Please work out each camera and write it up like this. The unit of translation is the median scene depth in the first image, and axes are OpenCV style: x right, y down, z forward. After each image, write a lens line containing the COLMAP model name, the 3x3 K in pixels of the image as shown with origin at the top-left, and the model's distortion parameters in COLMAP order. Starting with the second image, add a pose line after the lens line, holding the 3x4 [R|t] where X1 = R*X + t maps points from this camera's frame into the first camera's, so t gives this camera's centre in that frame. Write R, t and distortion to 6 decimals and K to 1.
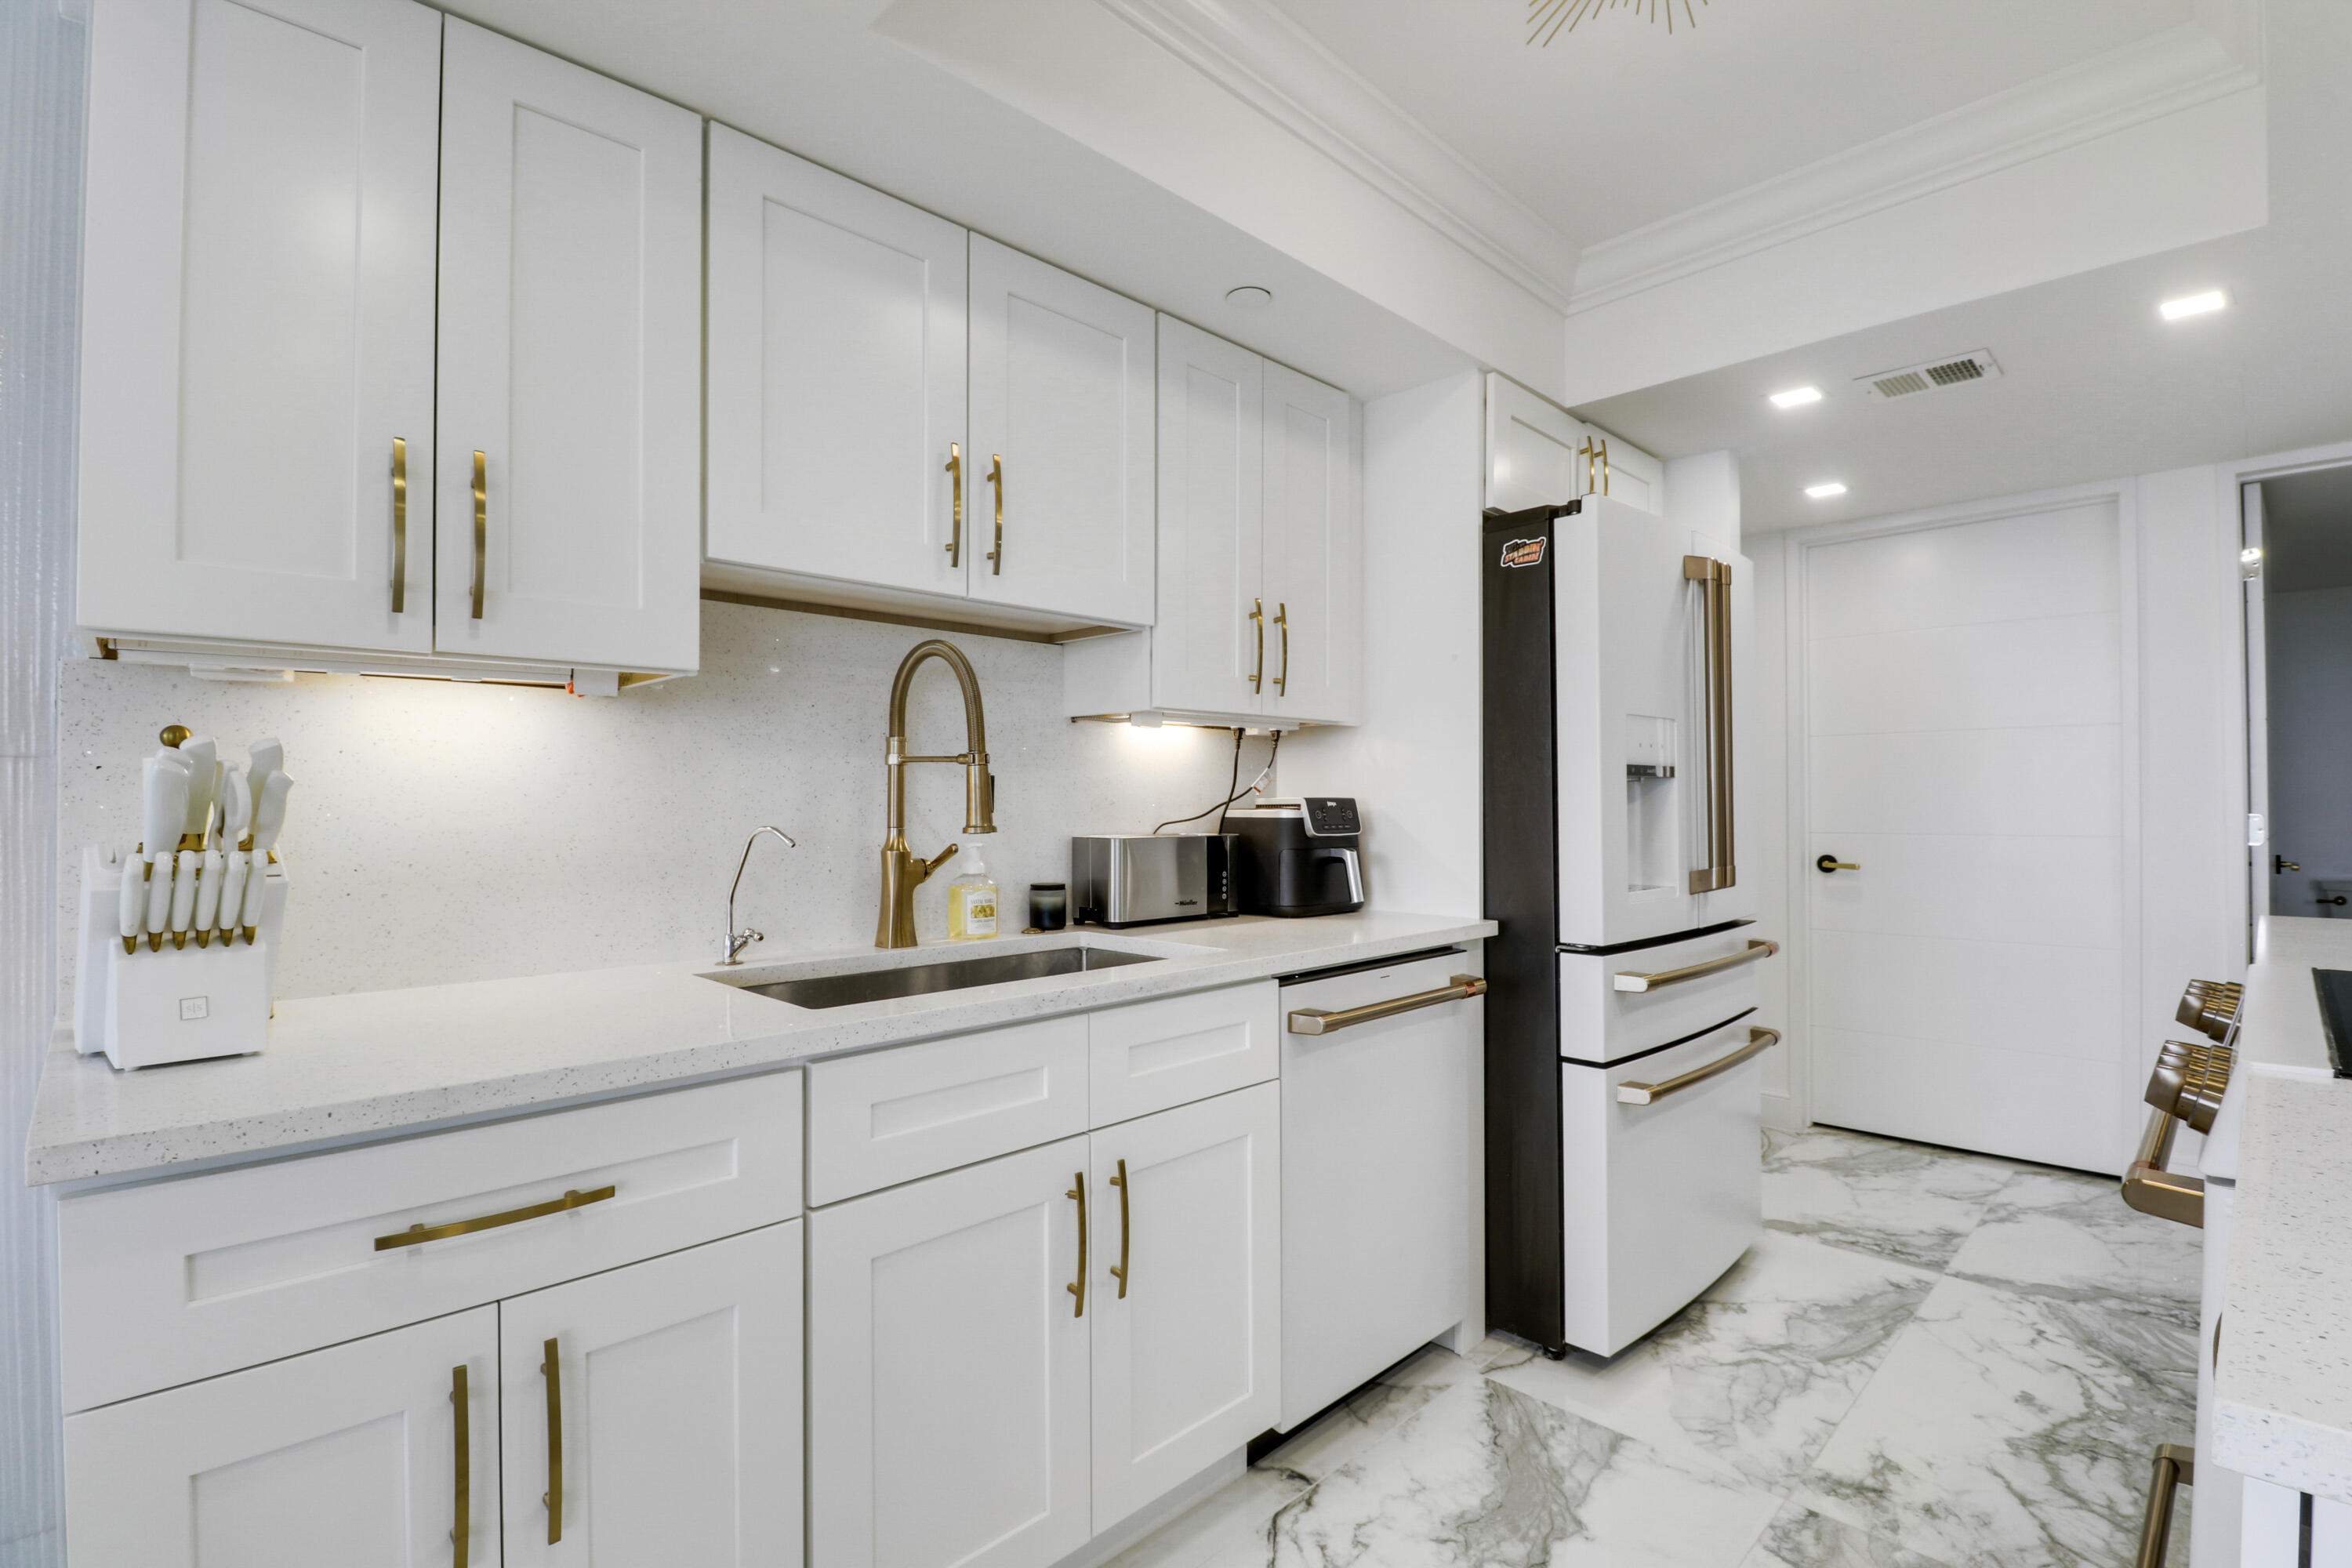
lens RADIAL K [[1100.2, 0, 1176.0], [0, 1100.2, 784.0], [0, 0, 1]] dist [-0.003357, -0.000956]
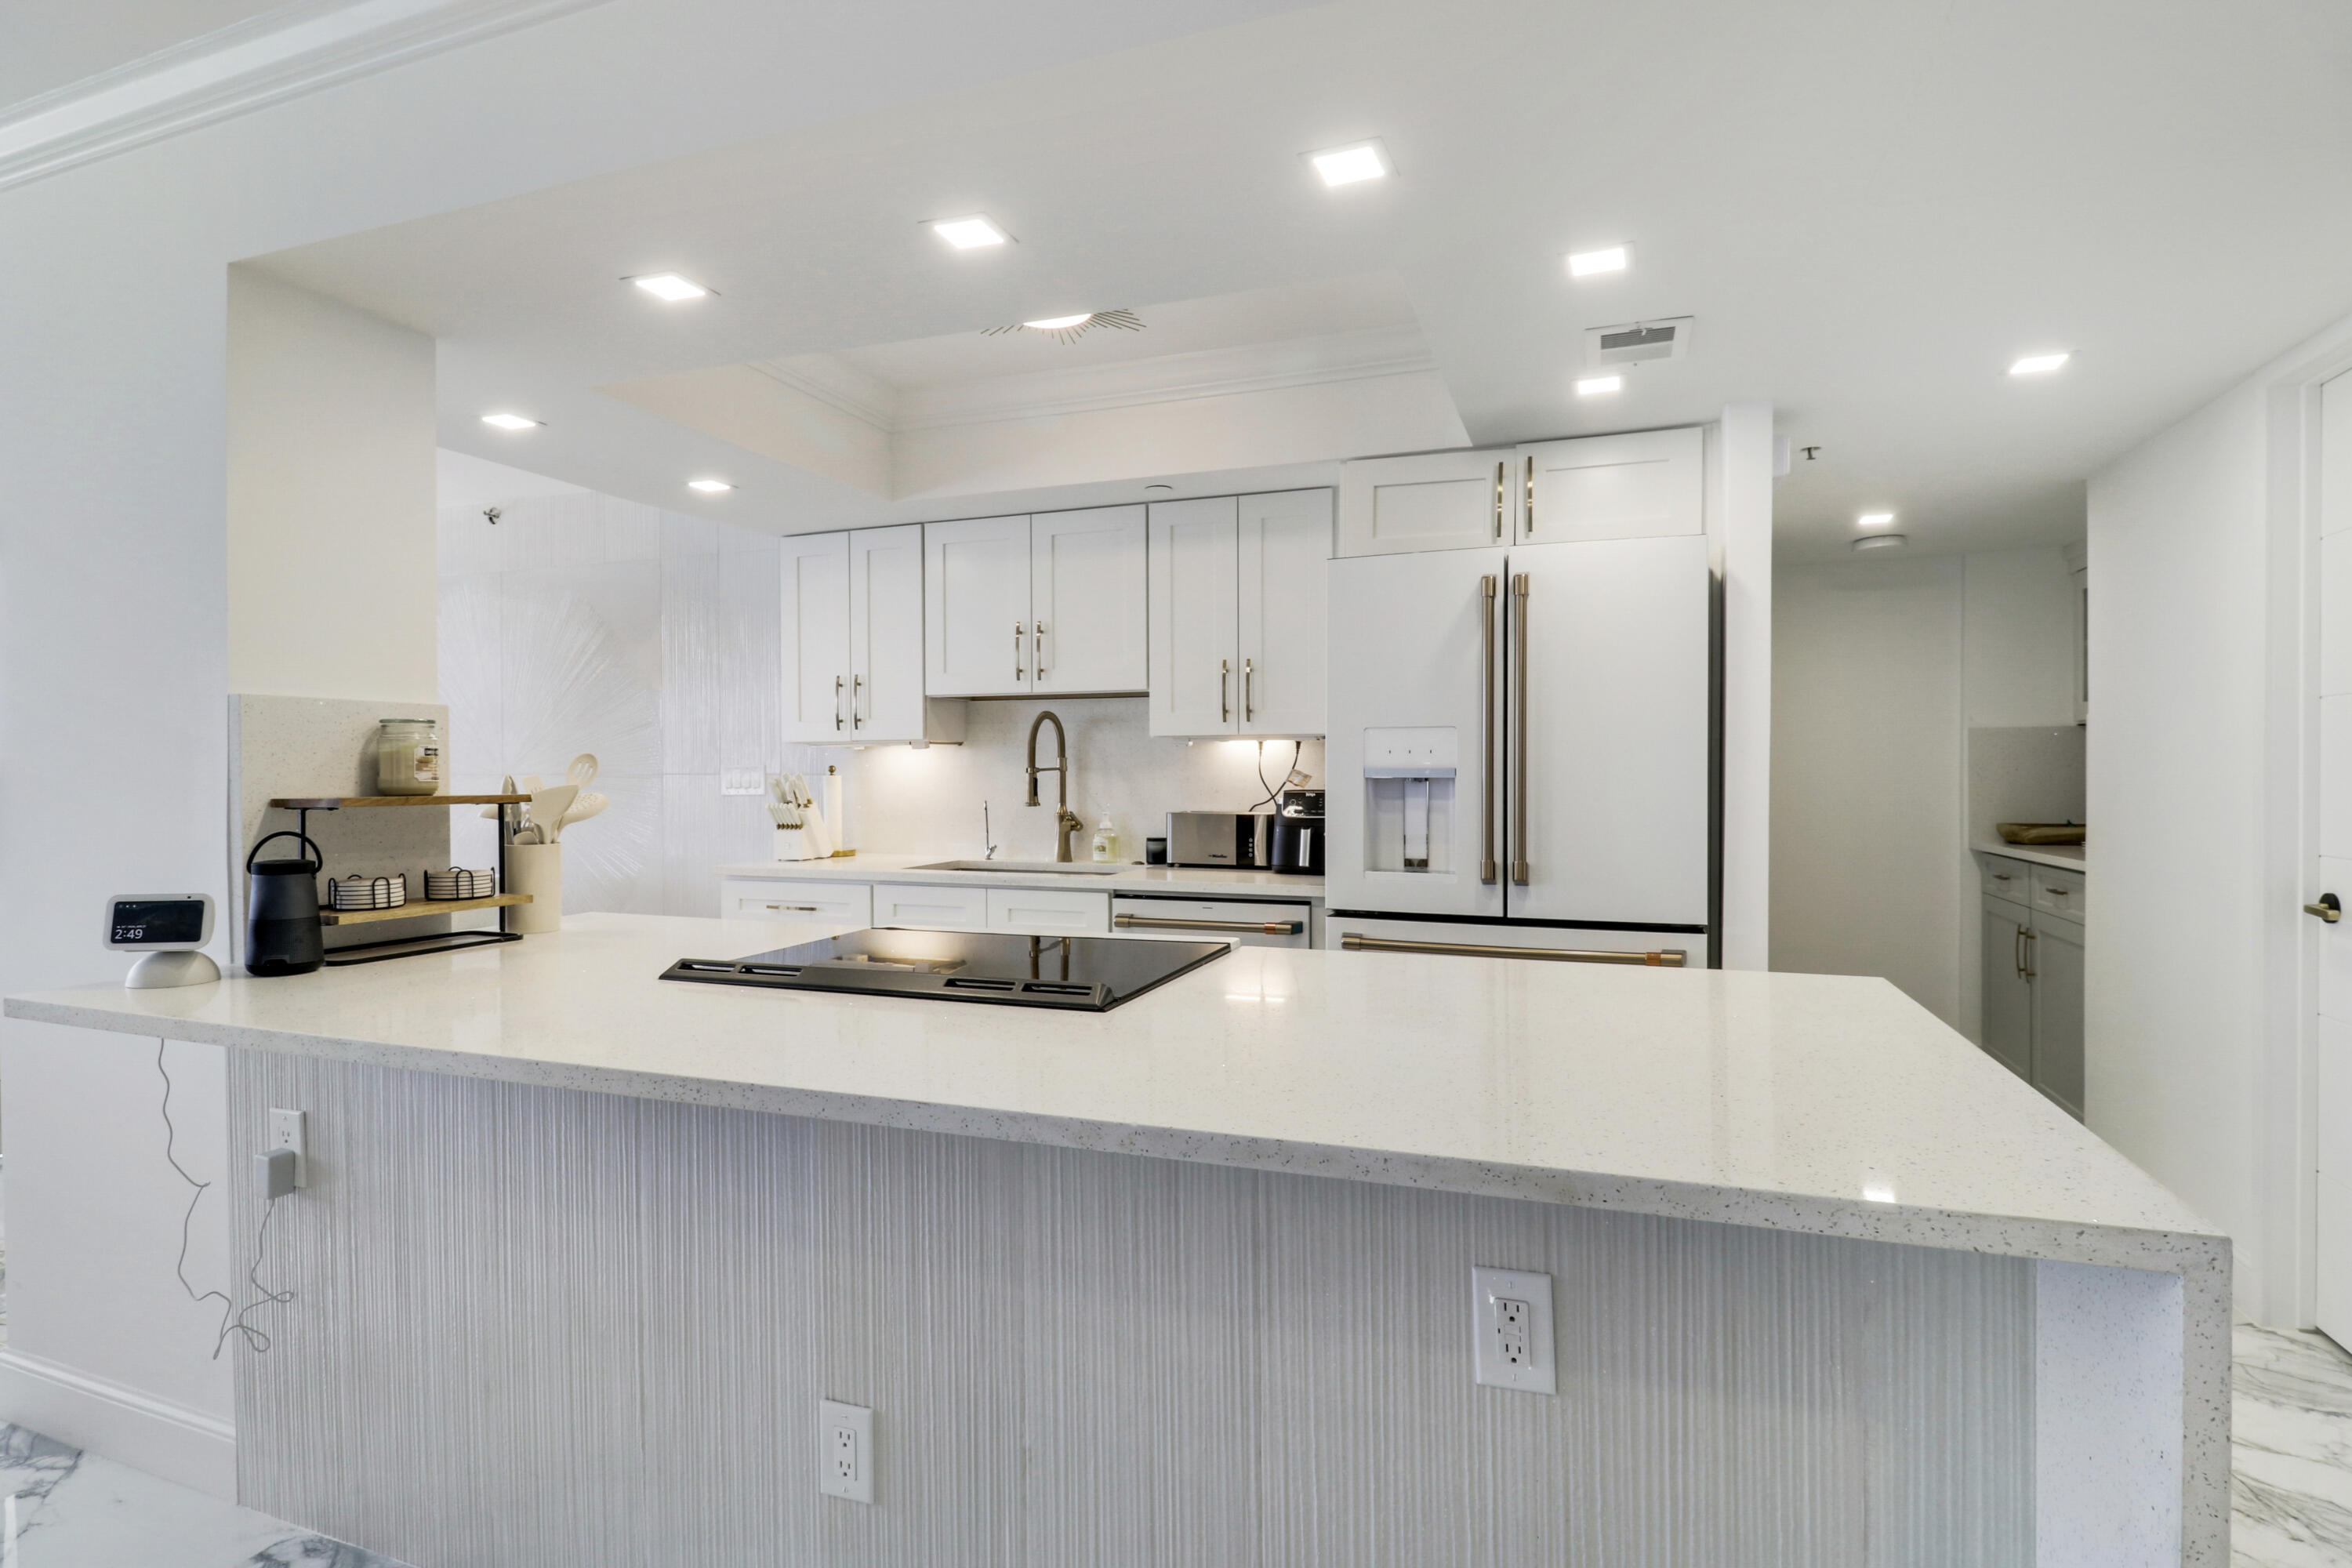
lens RADIAL K [[1100.2, 0, 1176.0], [0, 1100.2, 784.0], [0, 0, 1]] dist [-0.003357, -0.000956]
pose [[0.420864, 0.010794, -0.907059, 1.655039], [0.013749, 0.999738, 0.018277, -0.027653], [0.907019, -0.020163, 0.420606, 0.348710]]
